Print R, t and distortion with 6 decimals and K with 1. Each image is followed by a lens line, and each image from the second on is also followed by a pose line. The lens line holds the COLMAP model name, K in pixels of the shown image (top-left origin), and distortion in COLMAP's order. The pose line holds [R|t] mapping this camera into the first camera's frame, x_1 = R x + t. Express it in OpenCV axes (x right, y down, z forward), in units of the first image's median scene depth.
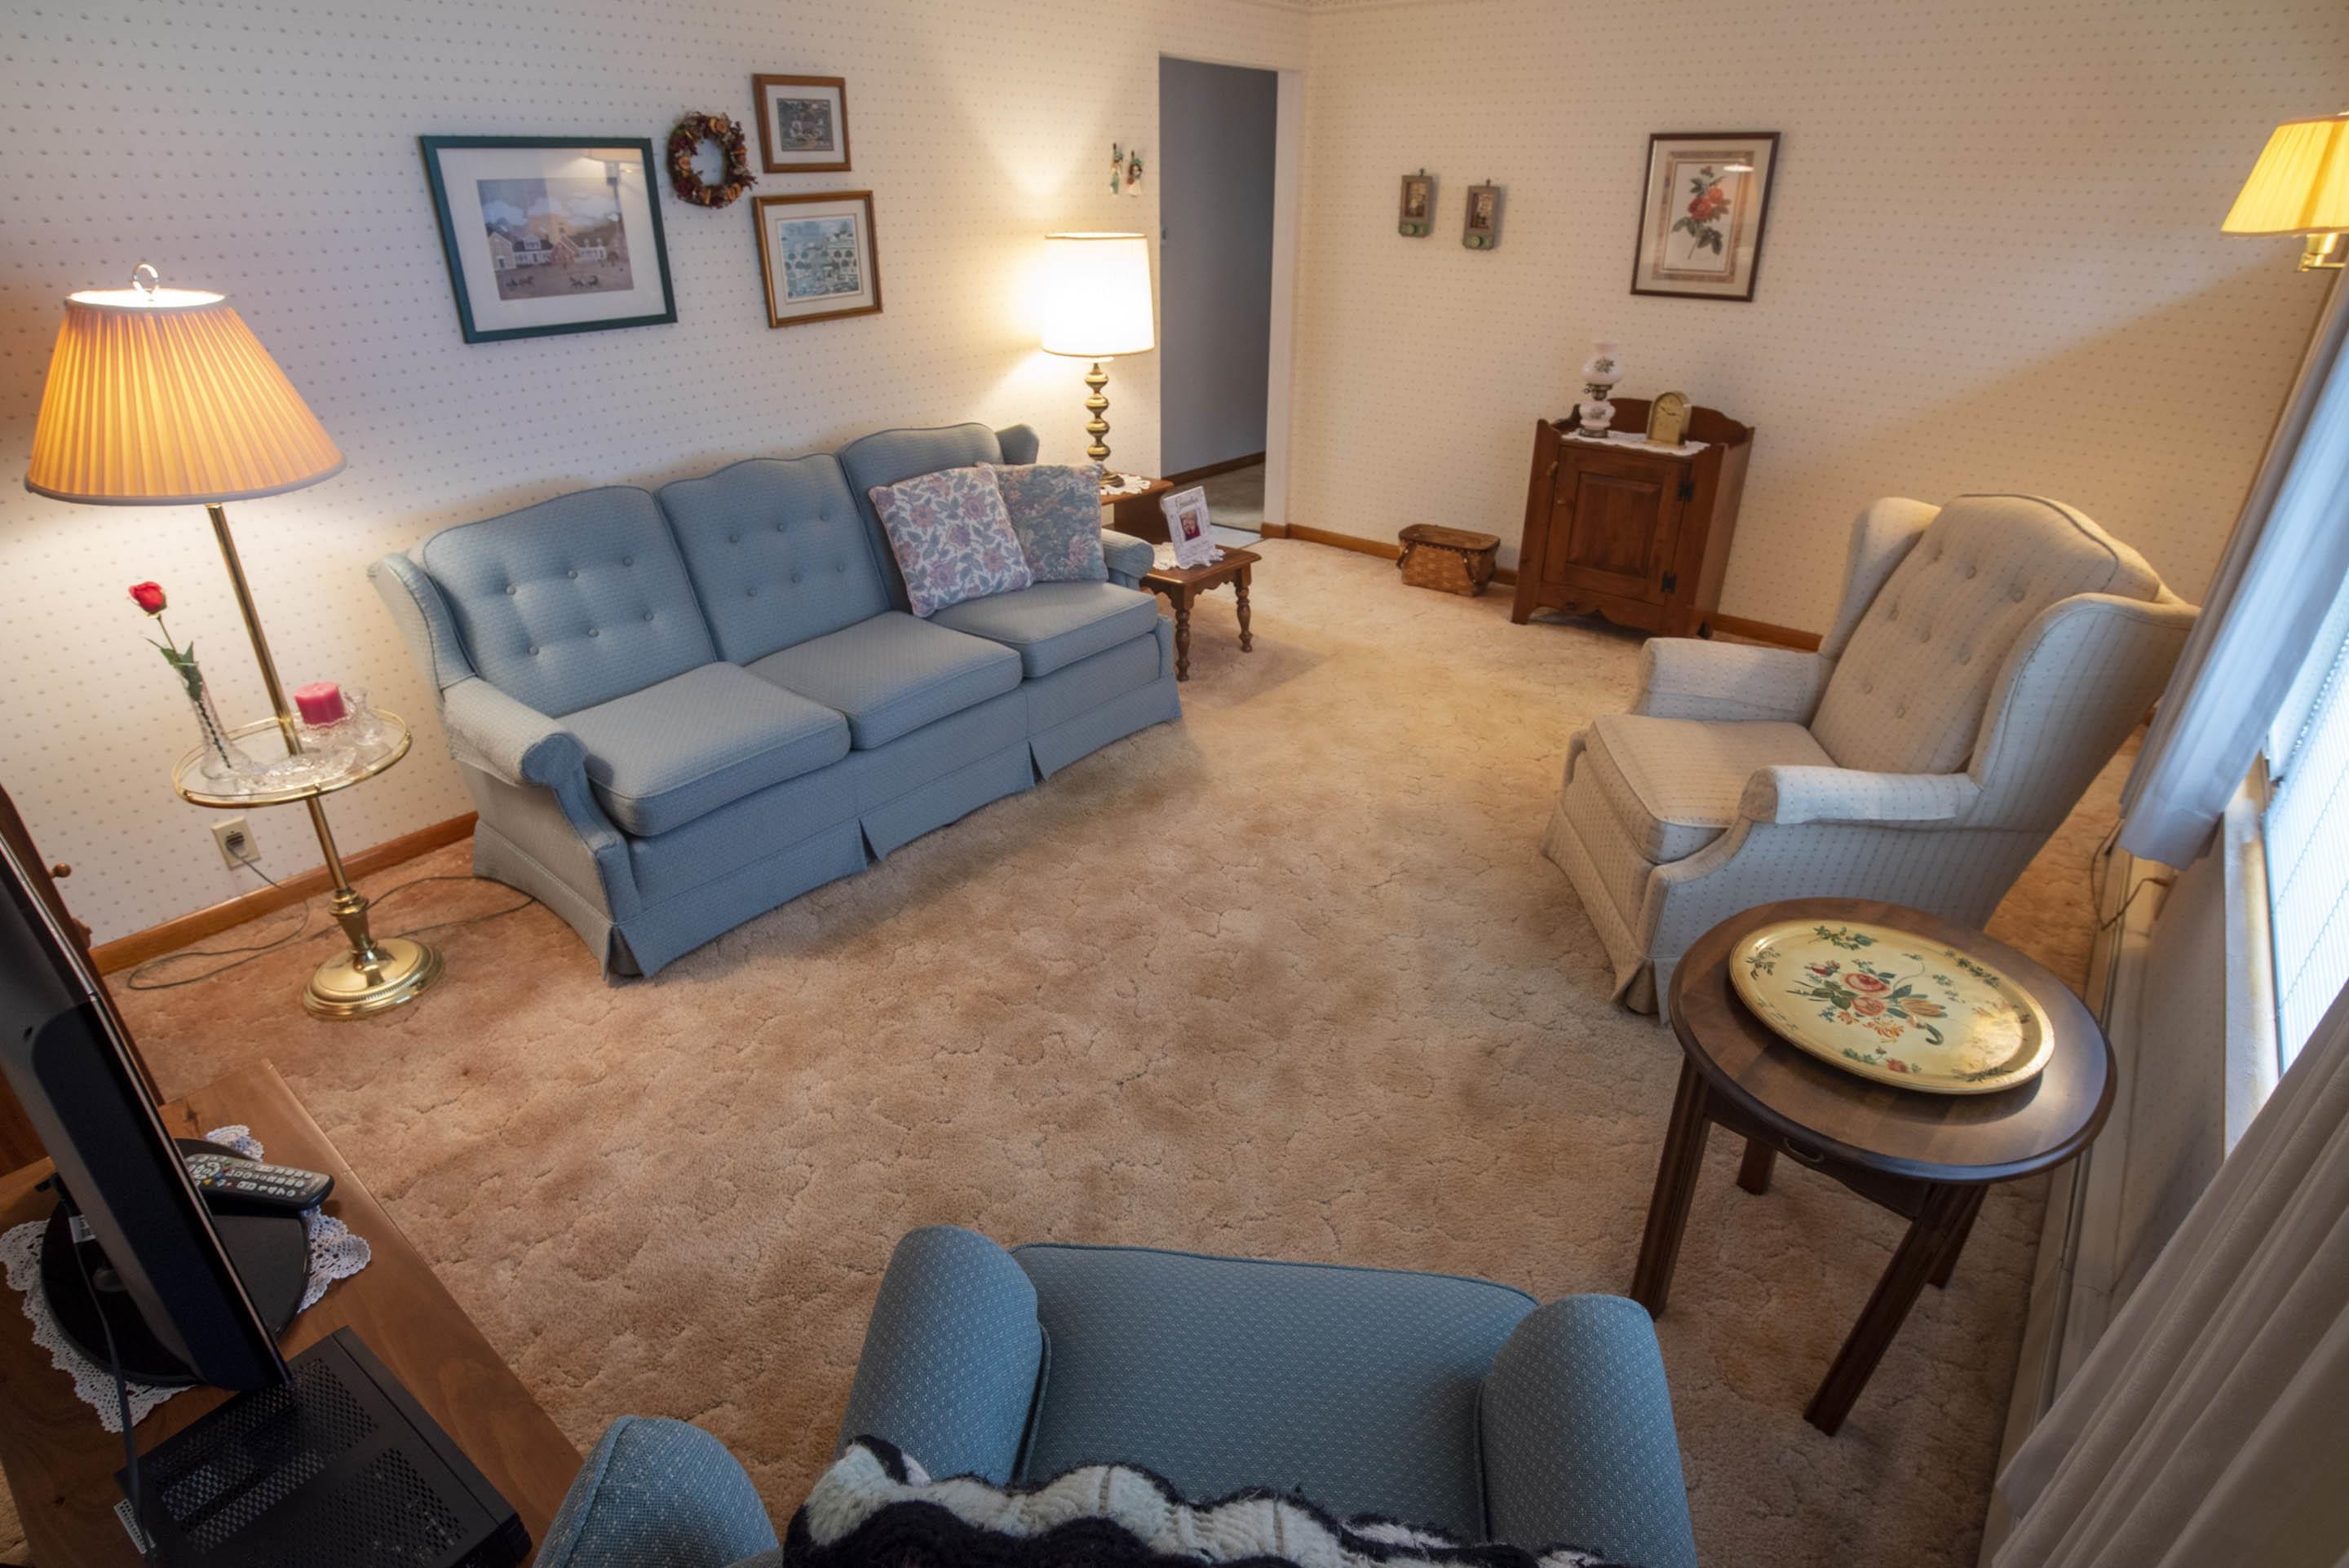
lens RADIAL K [[1197.6, 0, 1174.5], [0, 1197.6, 784.0], [0, 0, 1]] dist [-0.063466, 0.018942]
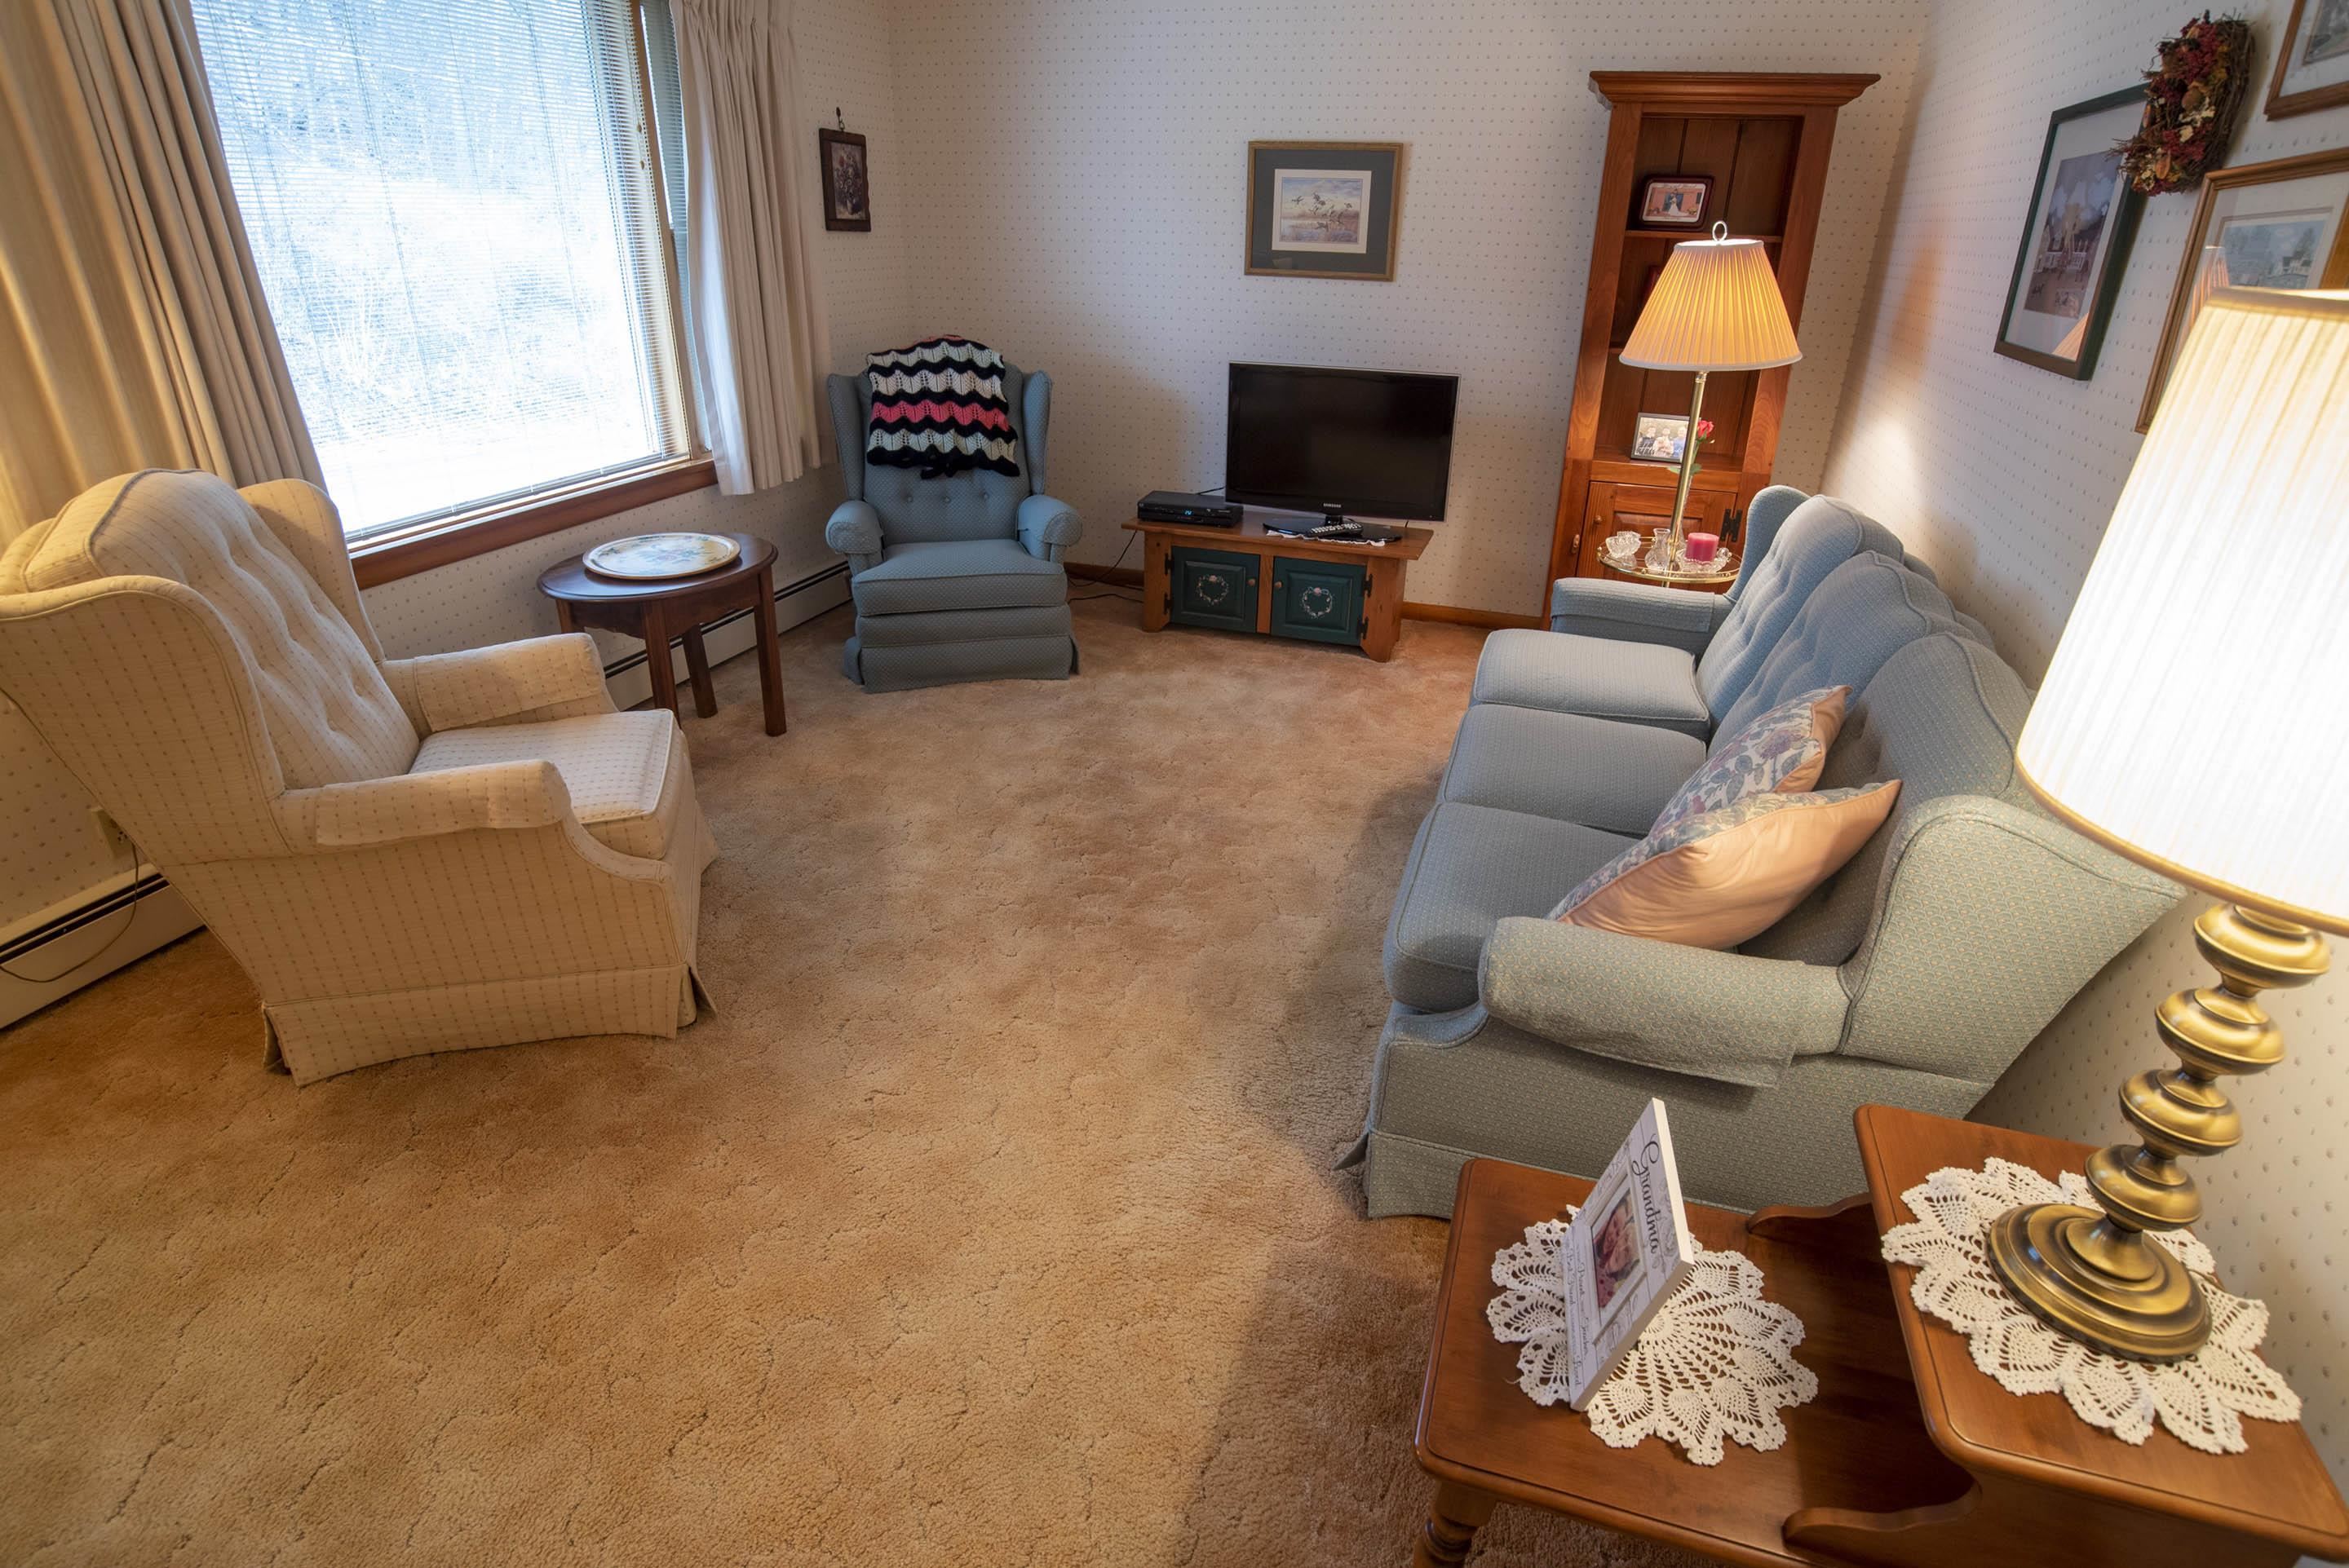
lens RADIAL K [[1212.5, 0, 1174.5], [0, 1212.5, 784.0], [0, 0, 1]] dist [-0.075442, 0.031944]
pose [[-0.936591, 0.128388, -0.326058, 0.254676], [-0.181488, 0.618235, 0.764754, -0.633074], [0.299766, 0.775437, -0.555732, 1.334249]]
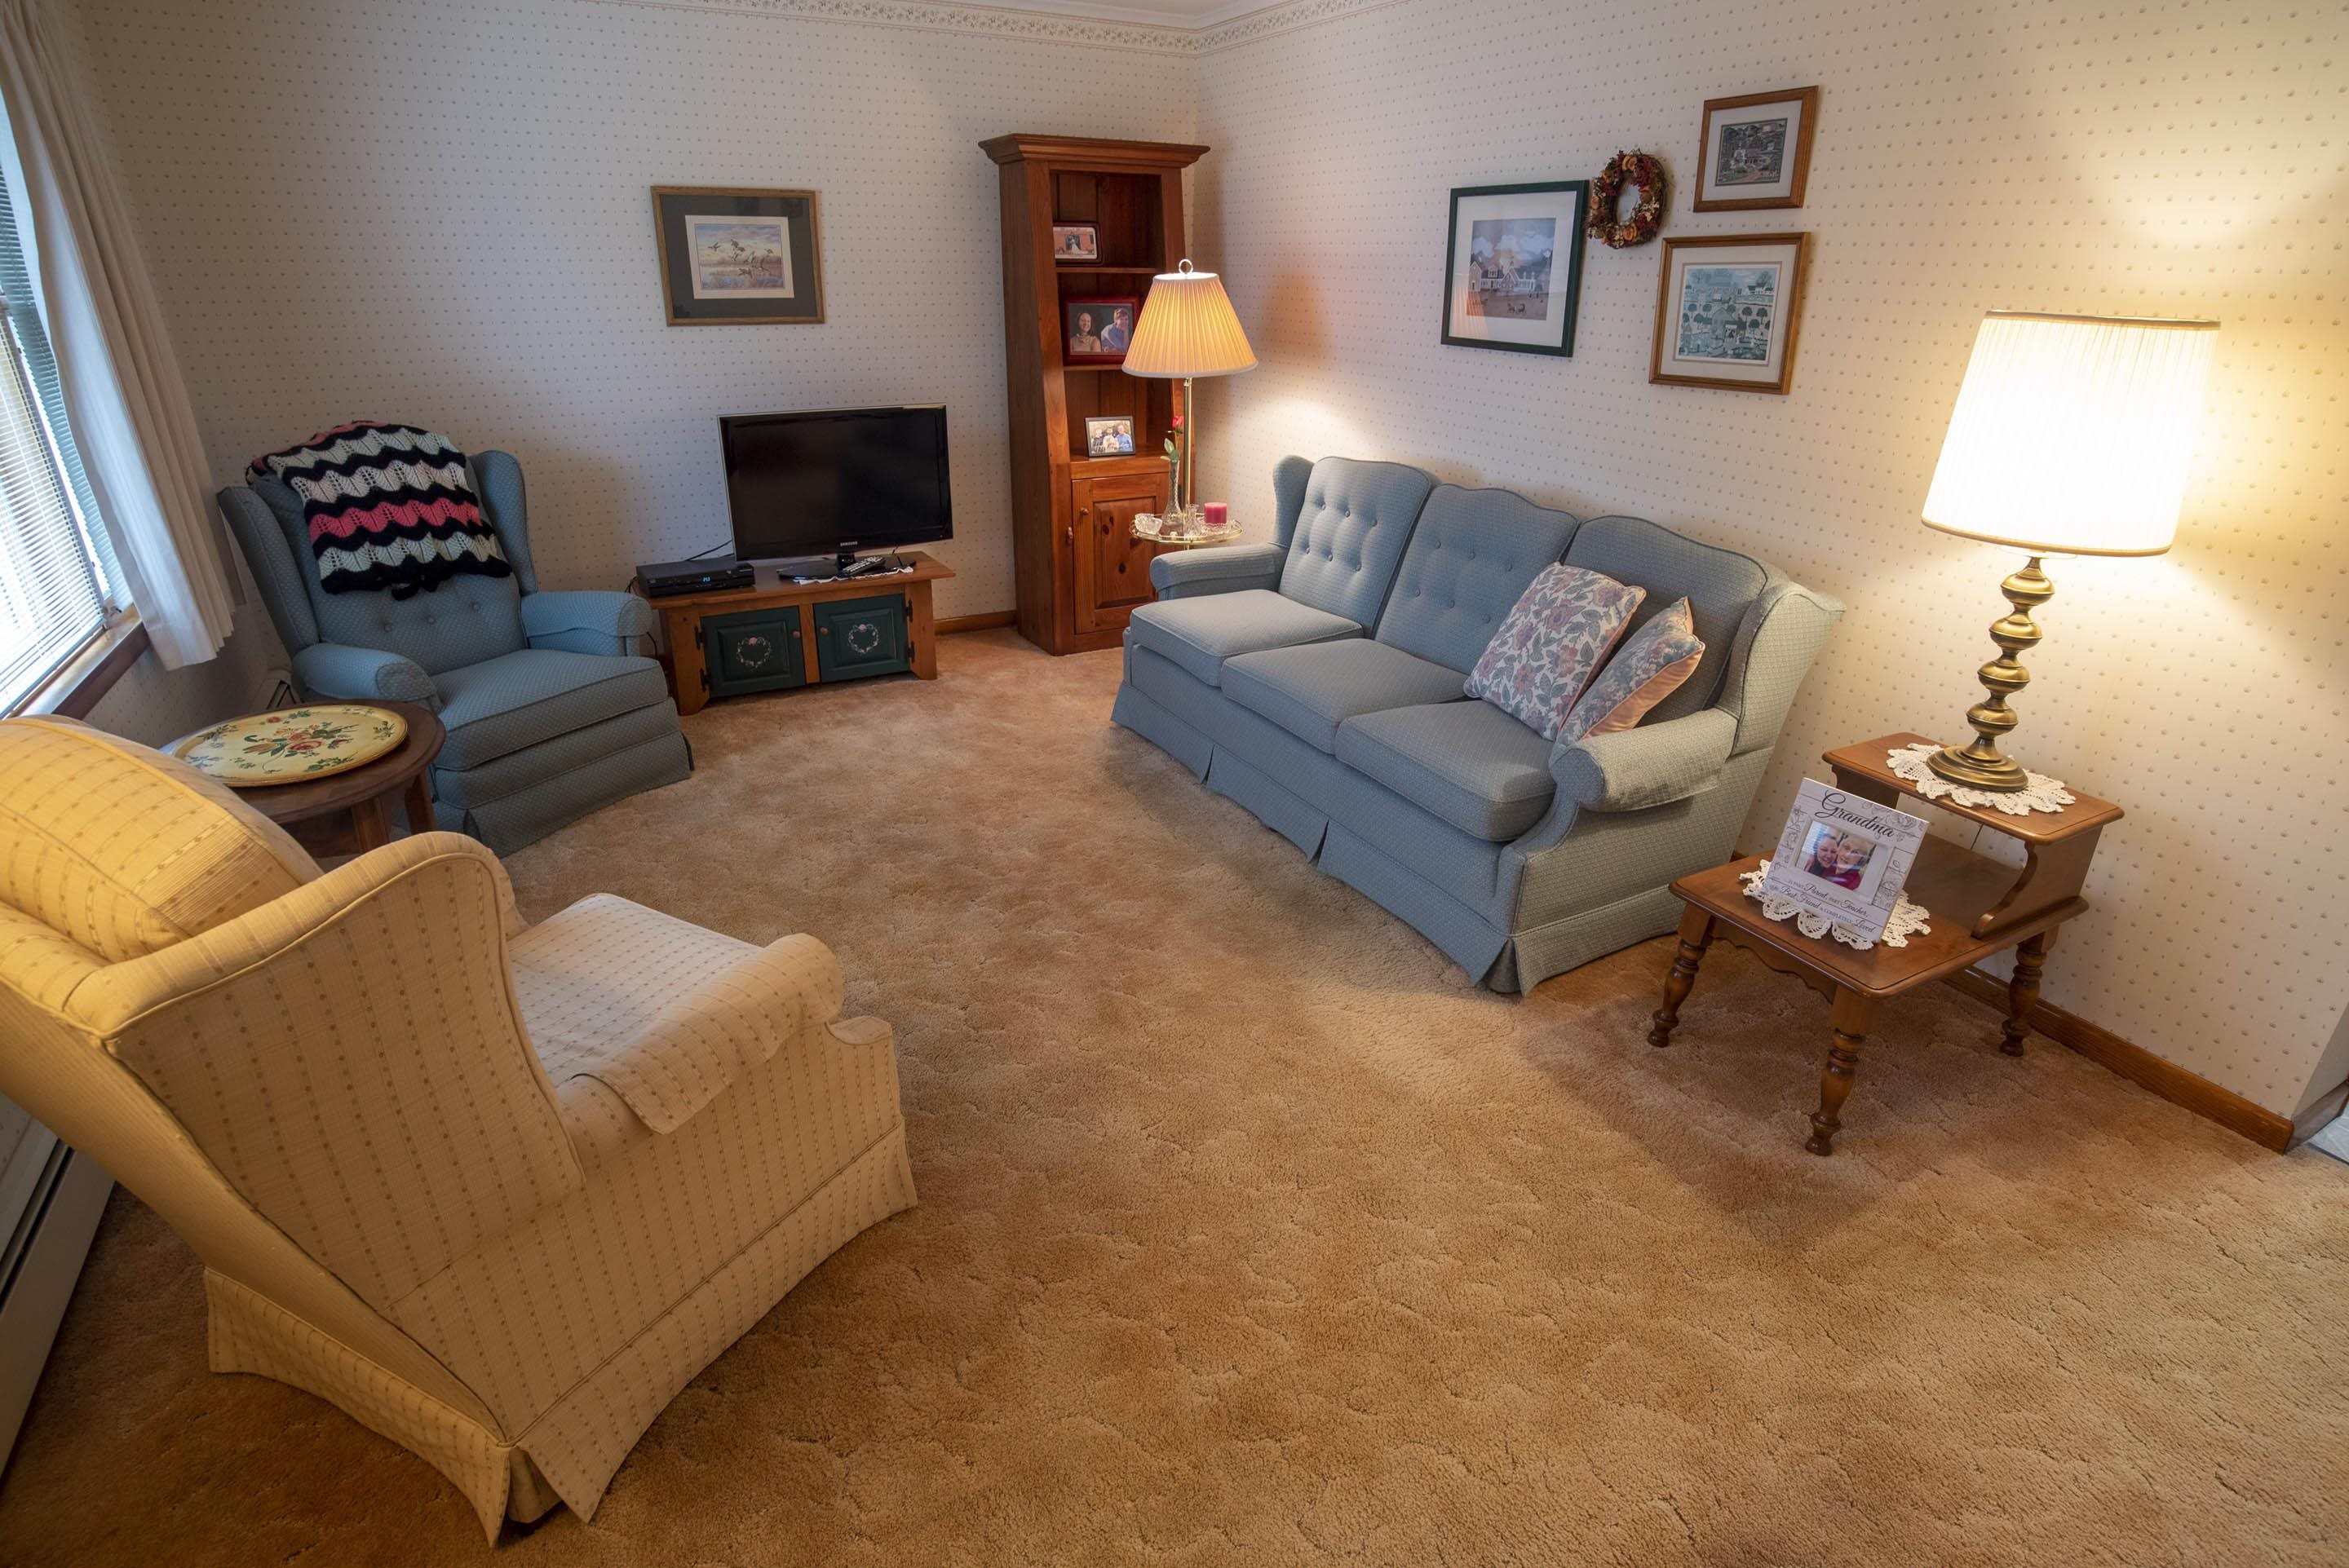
lens RADIAL K [[1197.6, 0, 1174.5], [0, 1197.6, 784.0], [0, 0, 1]] dist [-0.063466, 0.018942]
pose [[-0.387436, 0.357864, -0.849604, 0.700992], [-0.434639, 0.741826, 0.510670, -0.481024], [0.813008, 0.567123, -0.131868, 1.040793]]
